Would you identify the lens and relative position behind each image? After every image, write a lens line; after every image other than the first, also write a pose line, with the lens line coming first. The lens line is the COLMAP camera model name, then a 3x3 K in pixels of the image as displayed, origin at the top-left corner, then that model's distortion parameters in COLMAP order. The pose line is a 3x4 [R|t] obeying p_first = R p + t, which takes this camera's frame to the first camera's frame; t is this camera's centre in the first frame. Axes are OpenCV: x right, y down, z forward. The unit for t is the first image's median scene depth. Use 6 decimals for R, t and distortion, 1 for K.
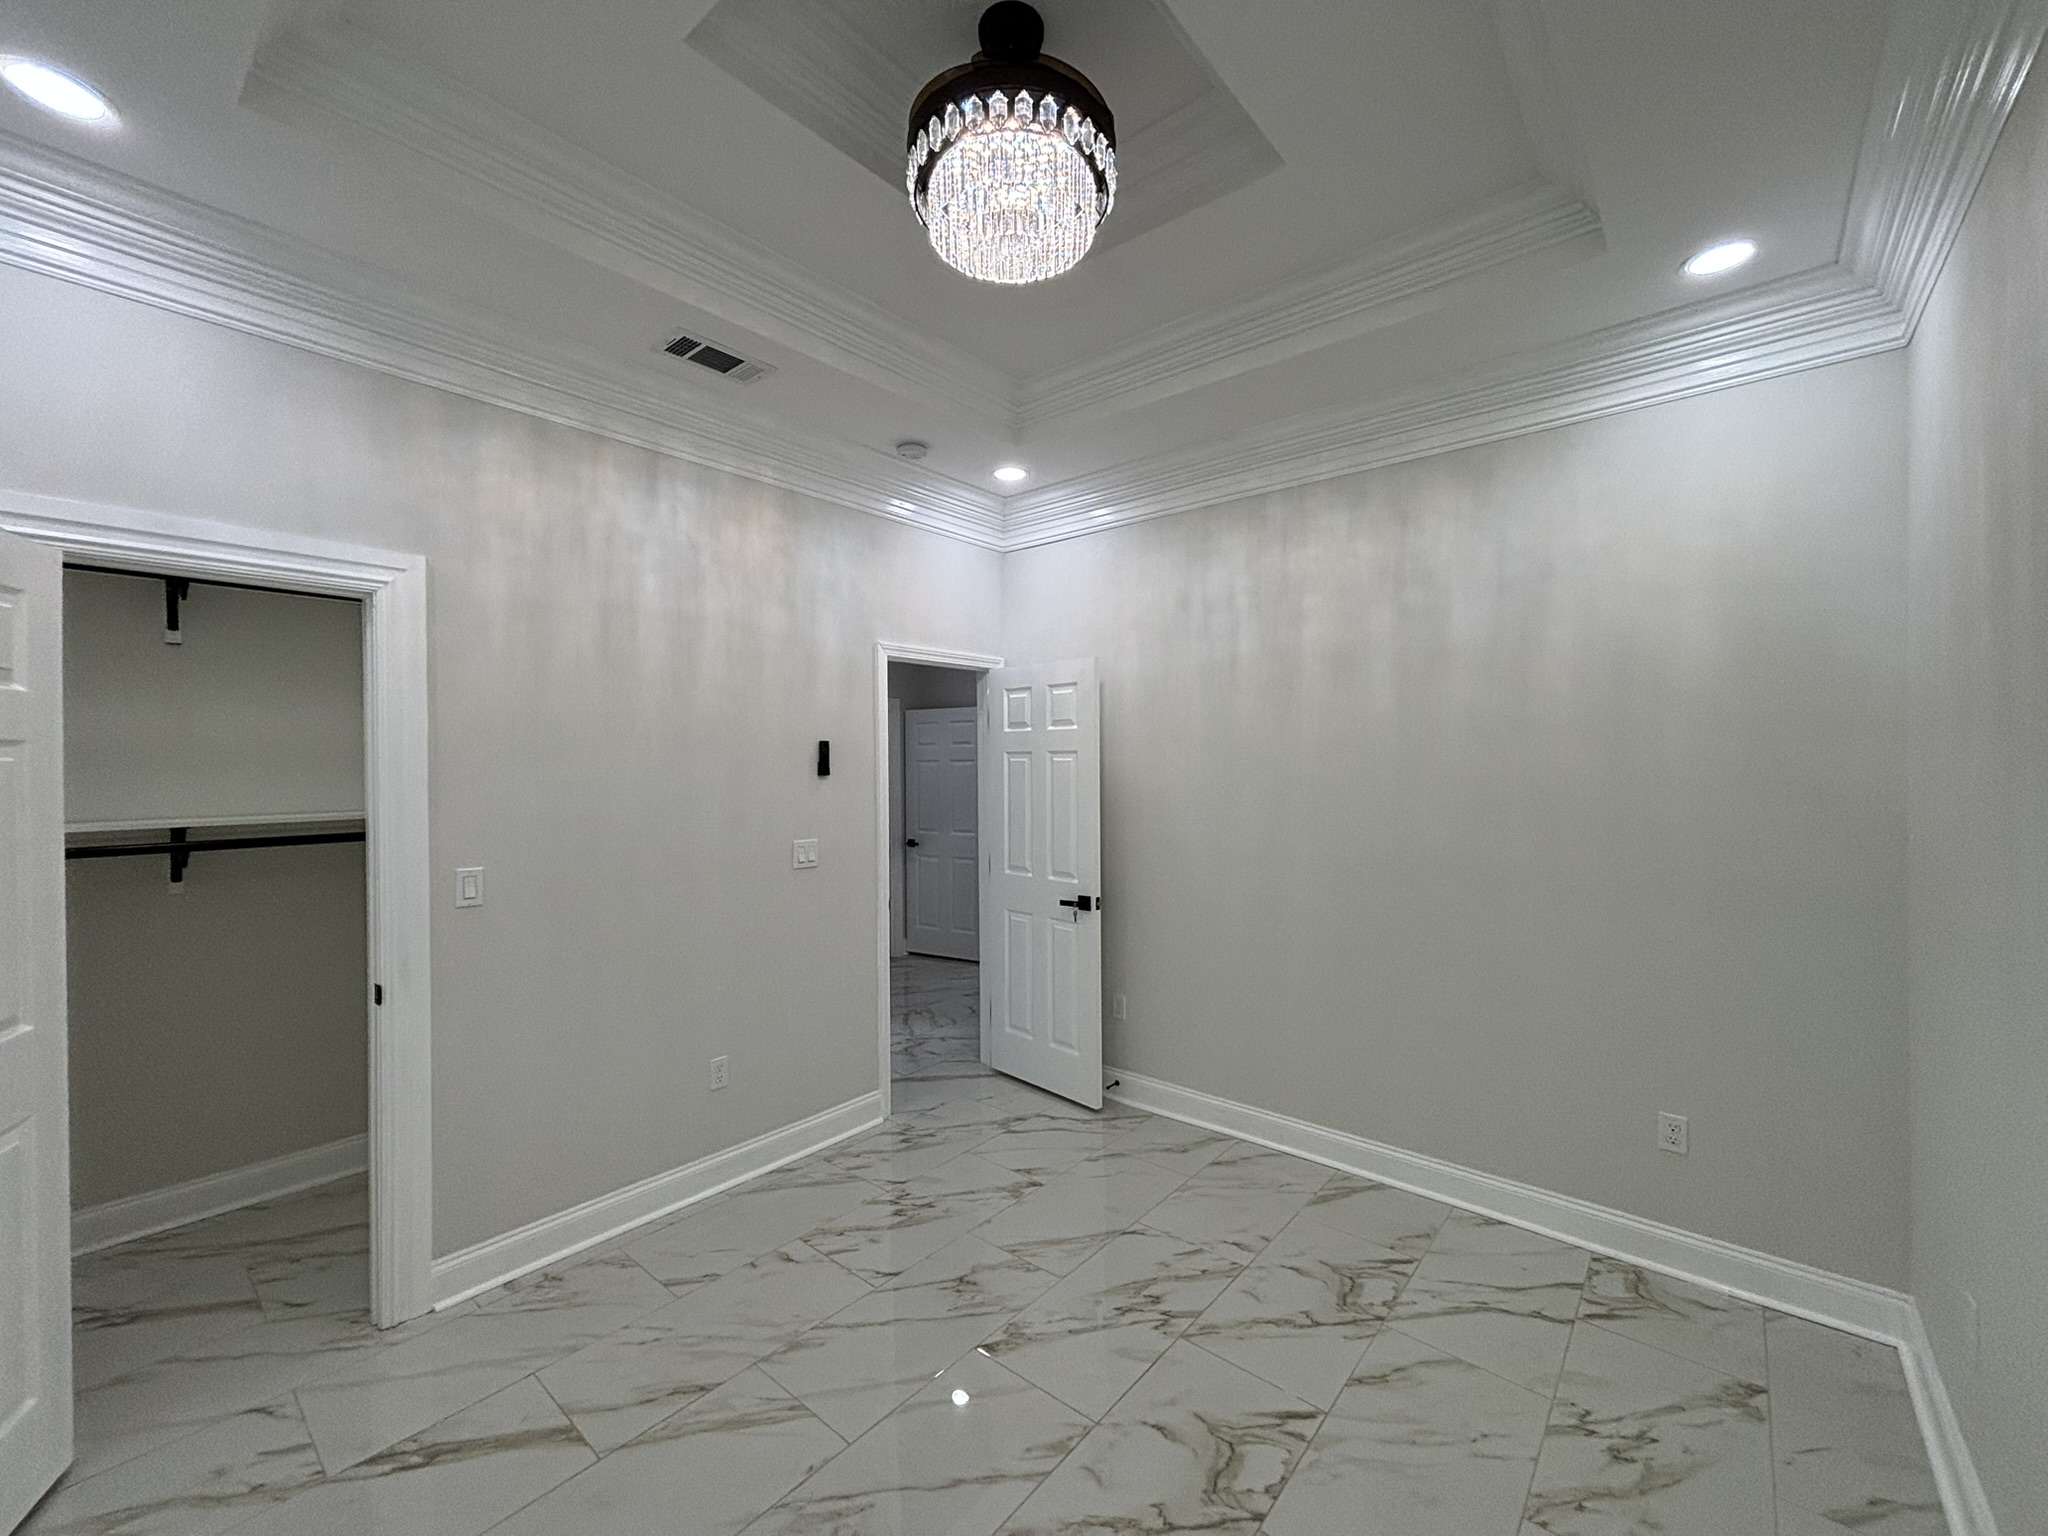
lens RADIAL K [[827.6, 0, 1017.9], [0, 827.6, 764.4], [0, 0, 1]] dist [-0.000159, 0.000436]
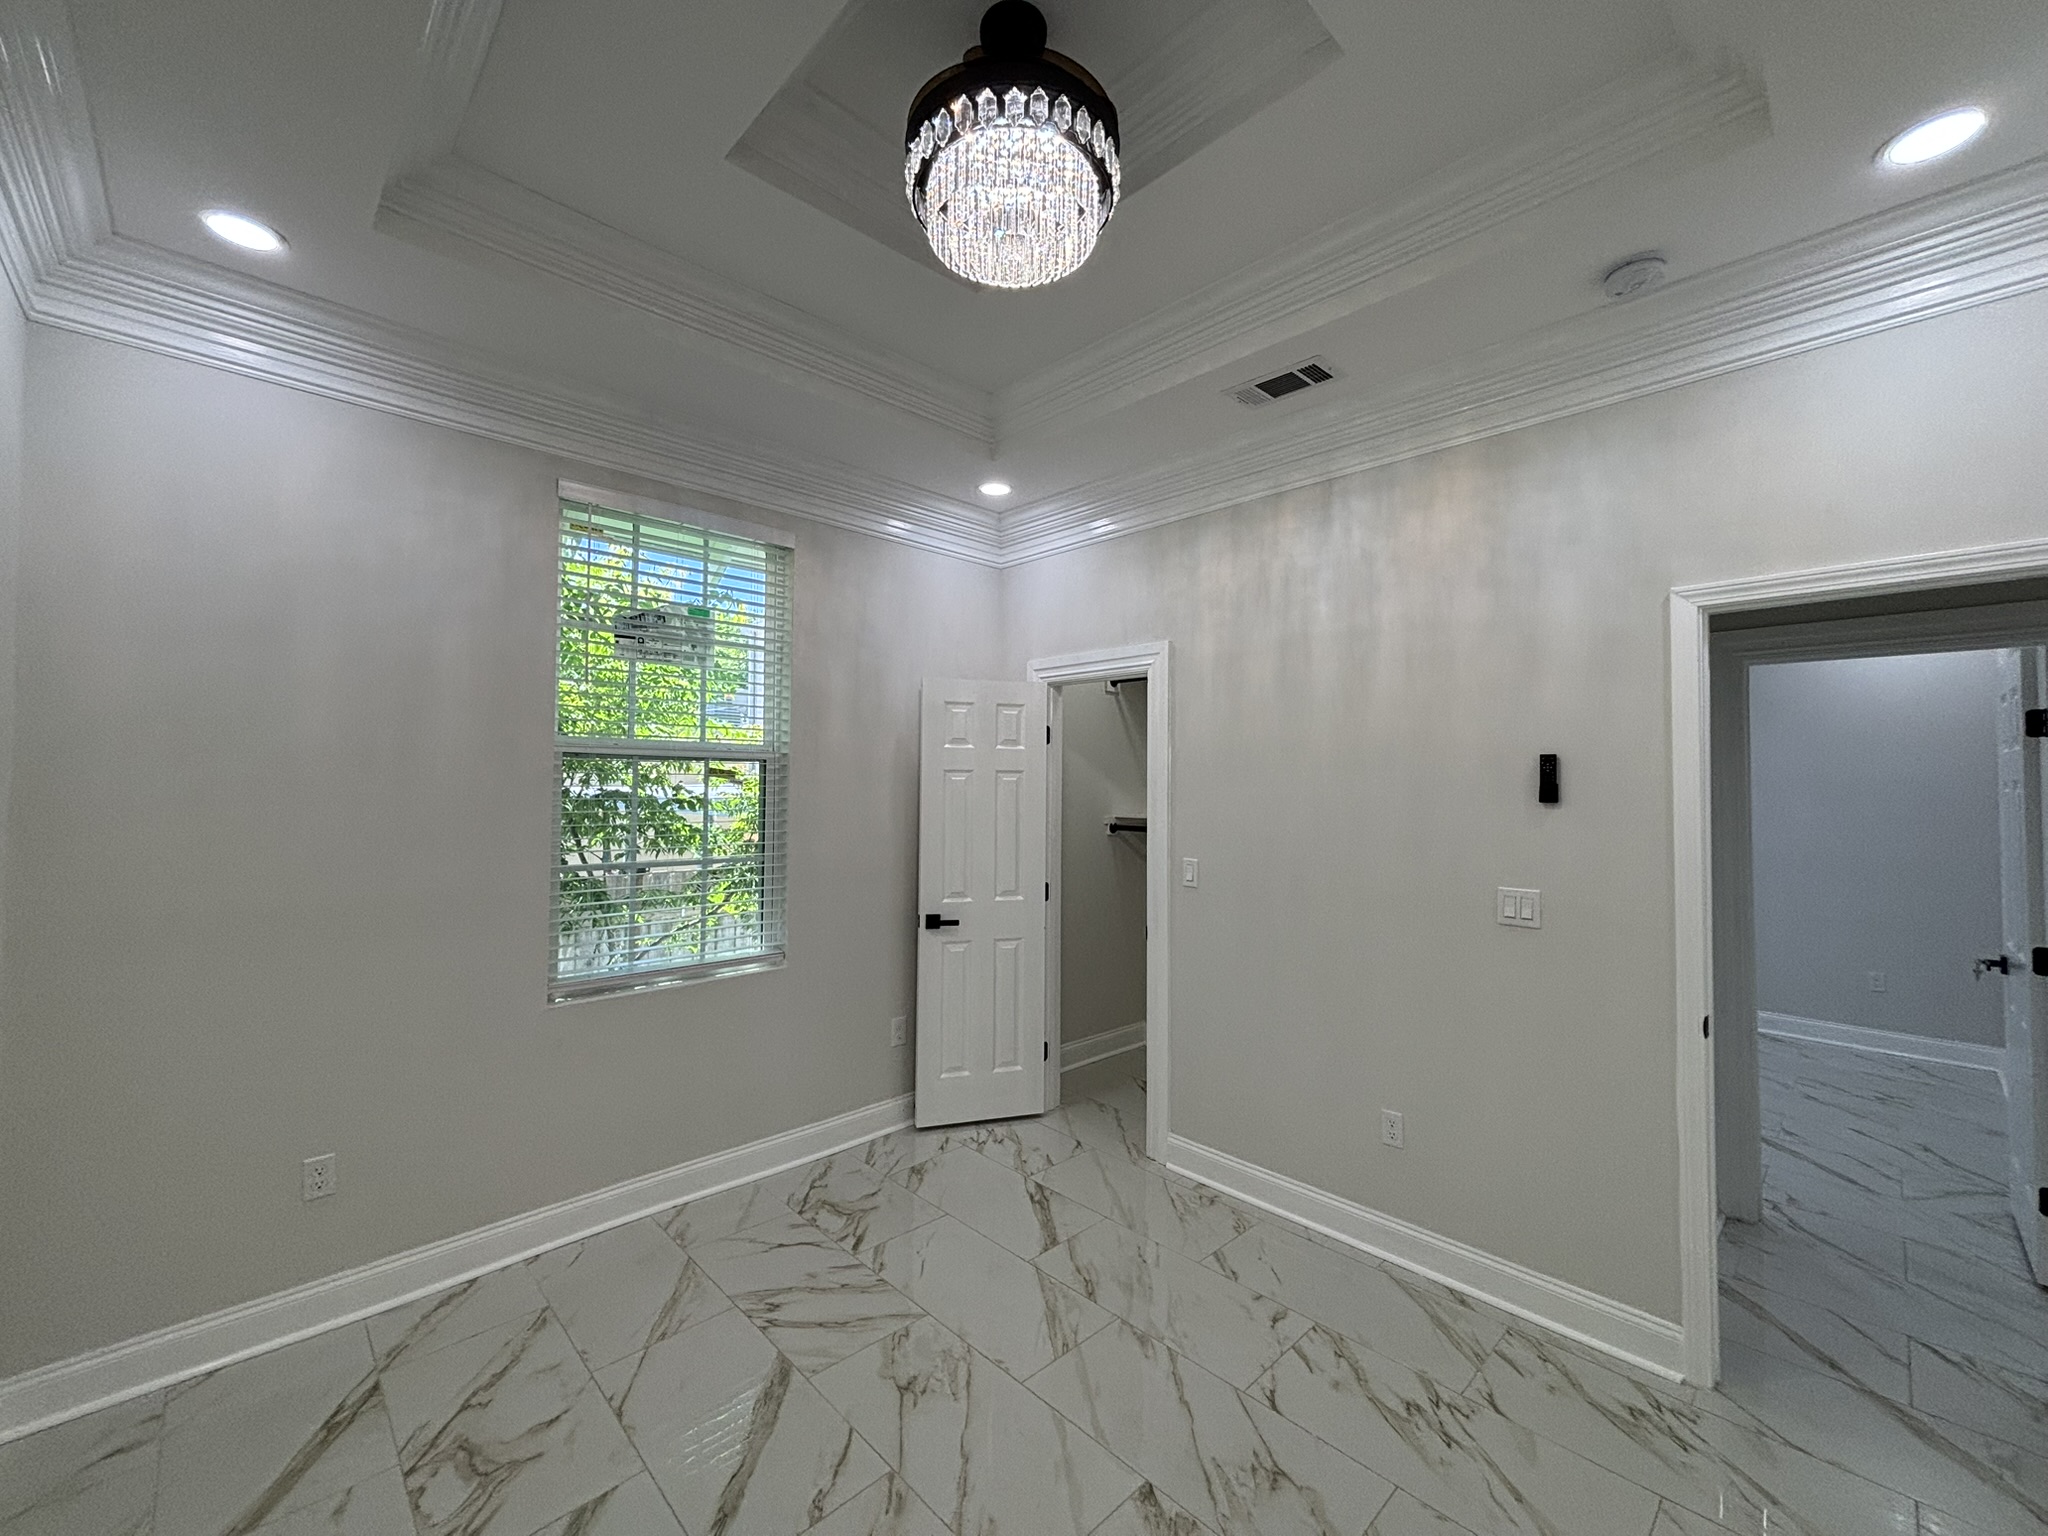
lens RADIAL K [[827.6, 0, 1017.9], [0, 827.6, 764.4], [0, 0, 1]] dist [-0.000159, 0.000436]
pose [[-0.096756, -0.018918, -0.995128, 0.659138], [-0.007812, 0.999803, -0.018248, -0.004004], [0.995278, 0.006008, -0.096884, 0.770392]]
